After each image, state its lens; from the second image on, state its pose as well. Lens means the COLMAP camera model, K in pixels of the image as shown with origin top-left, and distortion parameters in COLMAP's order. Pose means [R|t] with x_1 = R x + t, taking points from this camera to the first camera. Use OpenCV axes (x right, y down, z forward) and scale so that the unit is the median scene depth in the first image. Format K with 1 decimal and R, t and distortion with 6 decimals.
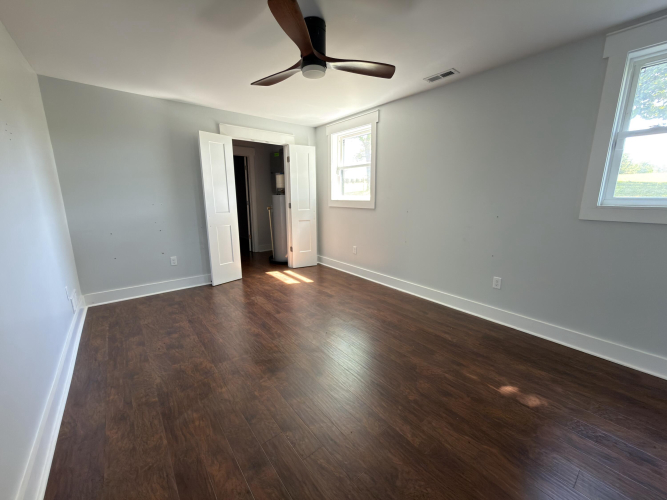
lens RADIAL K [[266.0, 0, 334.2], [0, 266.0, 252.1], [0, 0, 1]] dist [0.000988, -0.000192]
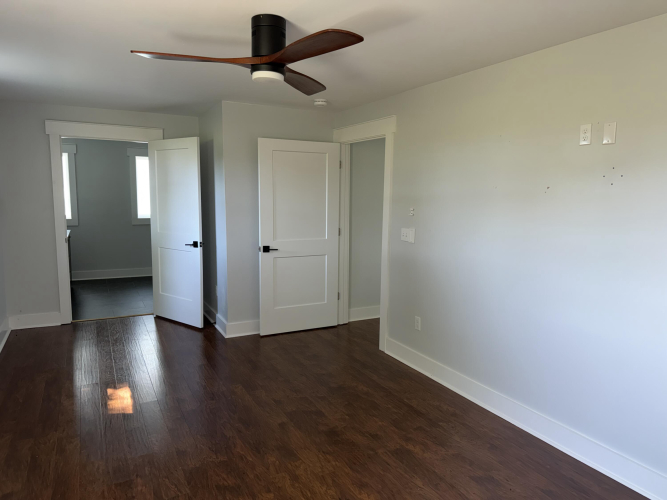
lens RADIAL K [[471.1, 0, 338.4], [0, 471.1, 250.7], [0, 0, 1]] dist [0.052382, -0.055983]
pose [[-0.981418, -0.040662, 0.187523, -0.527266], [0.023974, 0.943646, 0.330088, -0.643731], [-0.190377, 0.328450, -0.925136, 2.289715]]
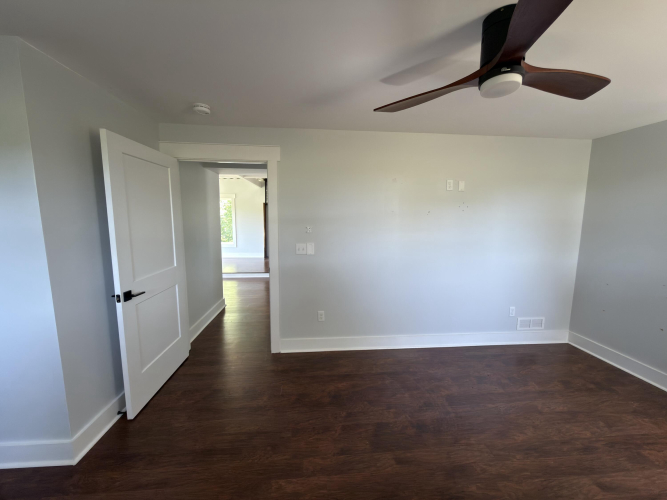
lens RADIAL K [[266.0, 0, 332.7], [0, 266.0, 249.5], [0, 0, 1]] dist [0.000988, -0.000192]
pose [[-0.557499, 0.094693, -0.824759, 0.718861], [-0.187413, 0.953471, 0.236154, -0.364112], [0.808747, 0.286226, -0.513813, 1.081189]]
